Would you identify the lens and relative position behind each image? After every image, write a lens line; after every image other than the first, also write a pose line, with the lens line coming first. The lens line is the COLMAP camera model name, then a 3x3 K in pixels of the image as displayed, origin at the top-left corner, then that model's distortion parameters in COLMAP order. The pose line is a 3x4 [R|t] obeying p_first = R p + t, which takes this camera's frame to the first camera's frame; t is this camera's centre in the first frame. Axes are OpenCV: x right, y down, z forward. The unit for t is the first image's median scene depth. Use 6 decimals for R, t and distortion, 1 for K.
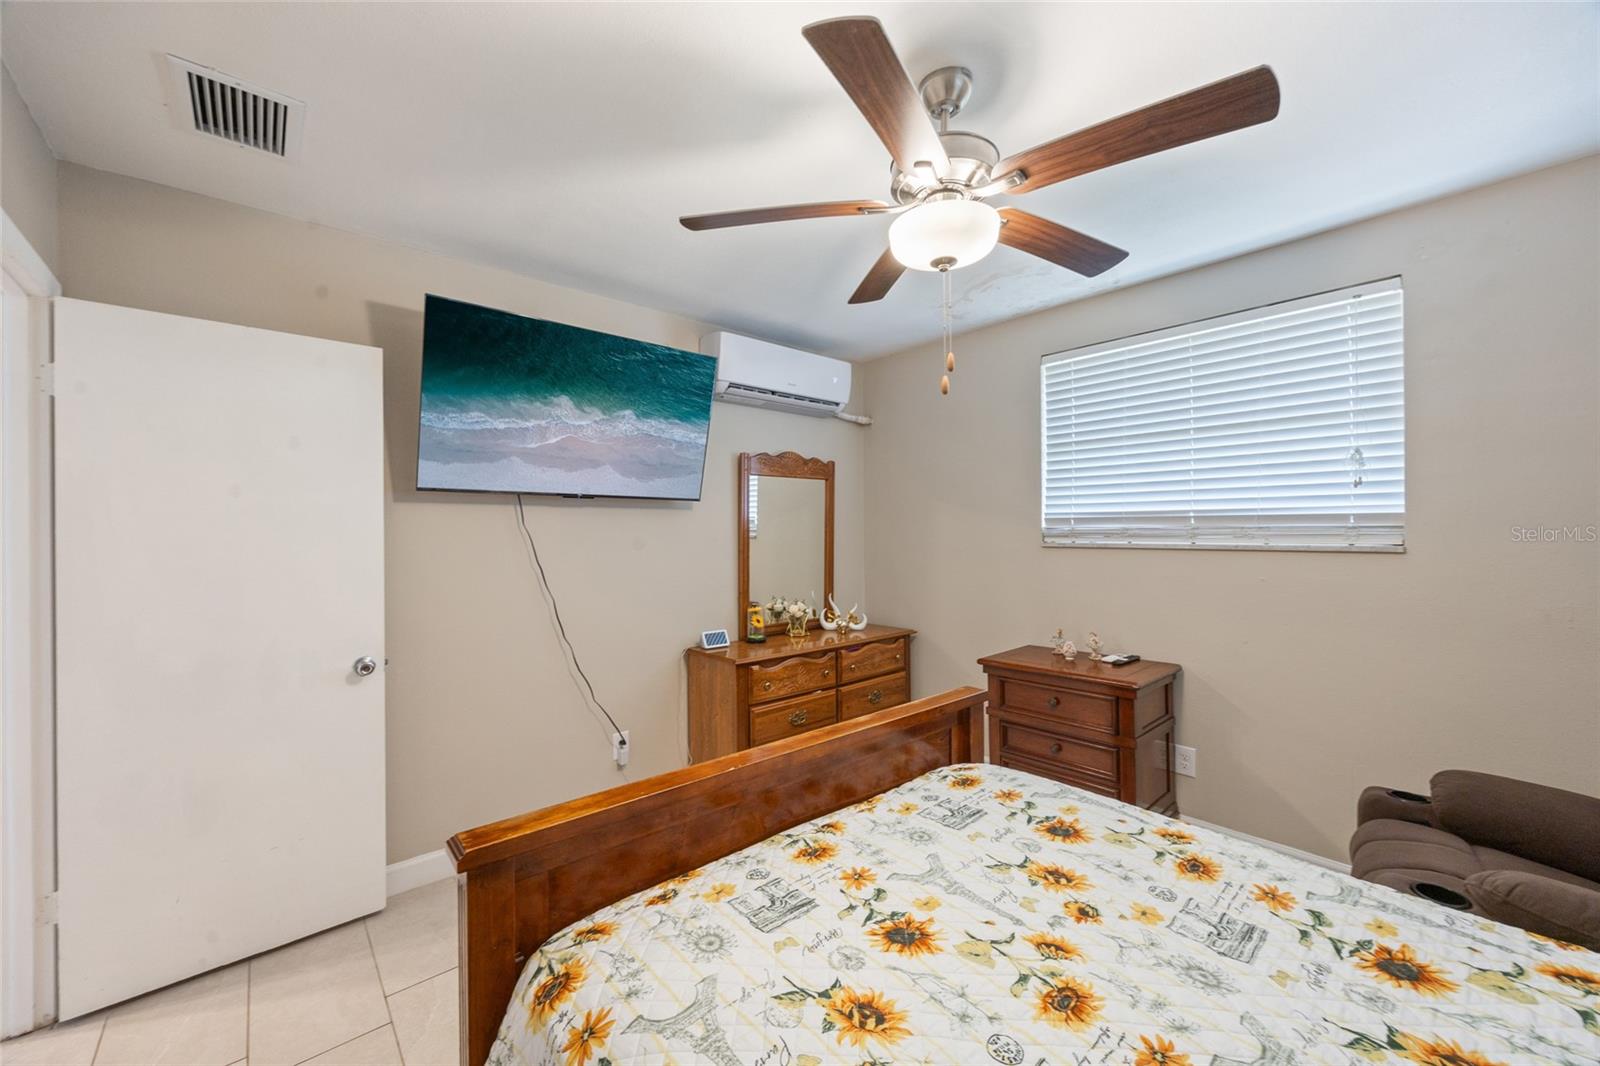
lens RADIAL K [[622.1, 0, 795.9], [0, 622.1, 528.0], [0, 0, 1]] dist [-0.002435, 0.000033]
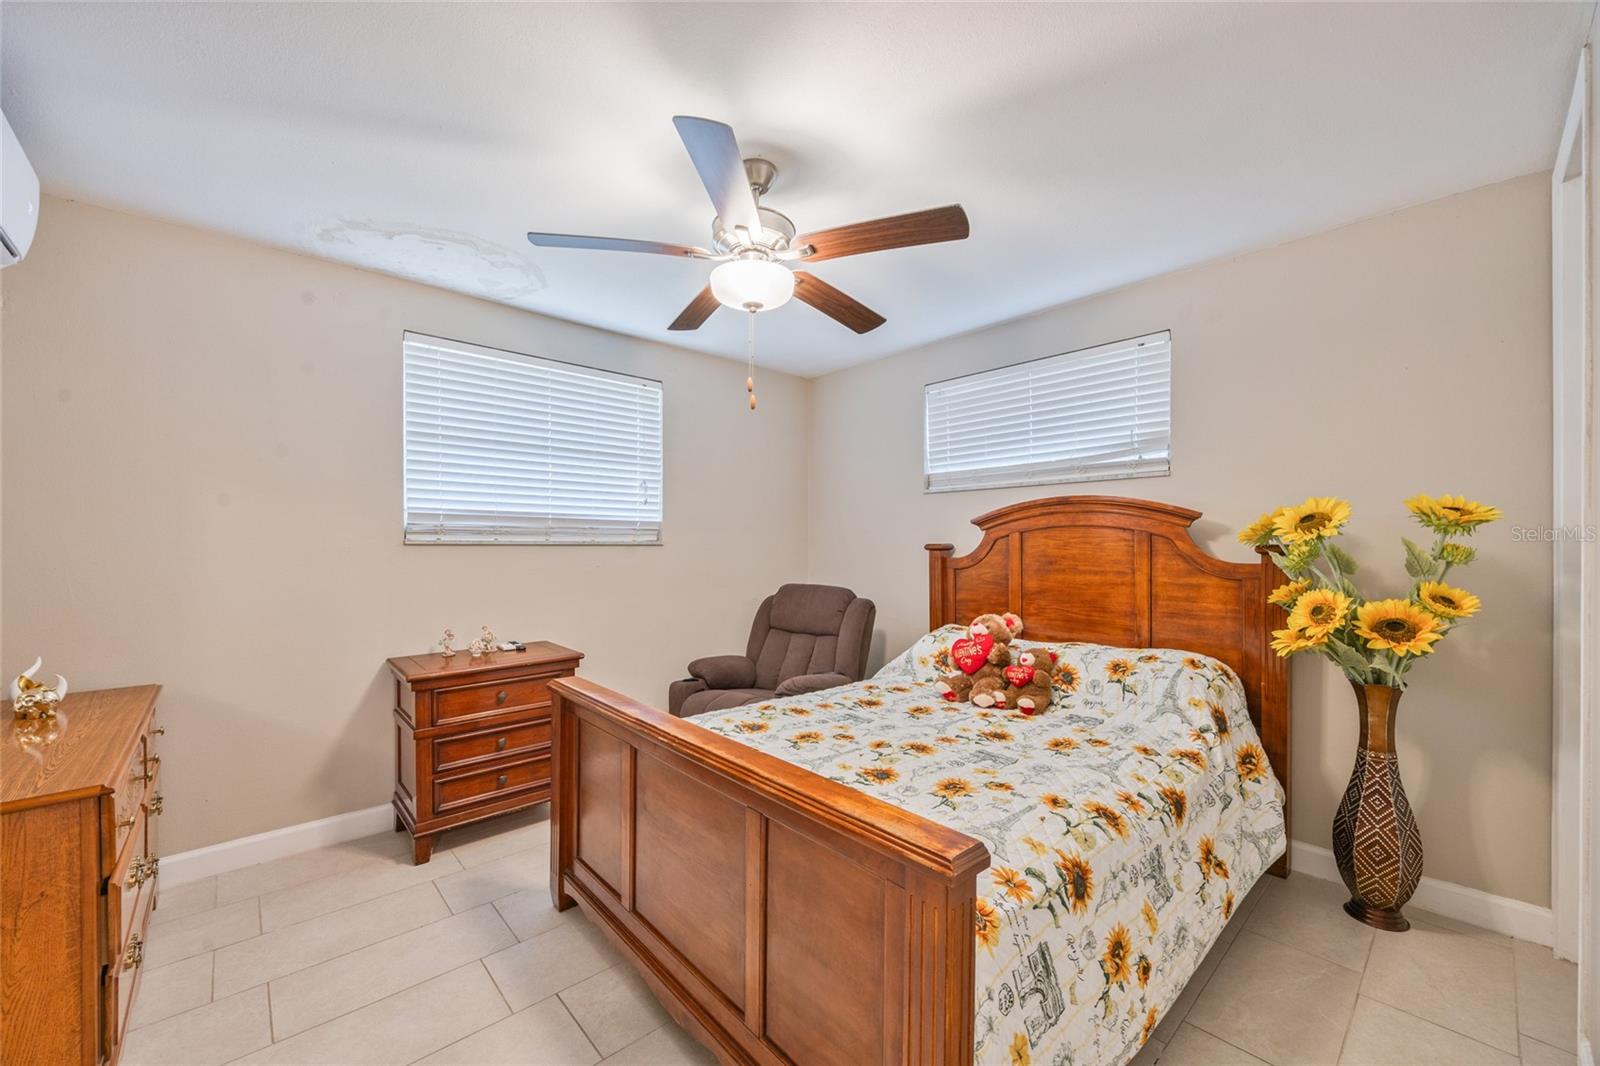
lens RADIAL K [[622.1, 0, 795.7], [0, 622.1, 547.3], [0, 0, 1]] dist [-0.002435, 0.000033]
pose [[-0.018749, 0.004551, 0.999814, -0.707978], [-0.005403, 0.999975, -0.004653, 0.050007], [-0.999810, -0.005489, -0.018724, 0.639583]]
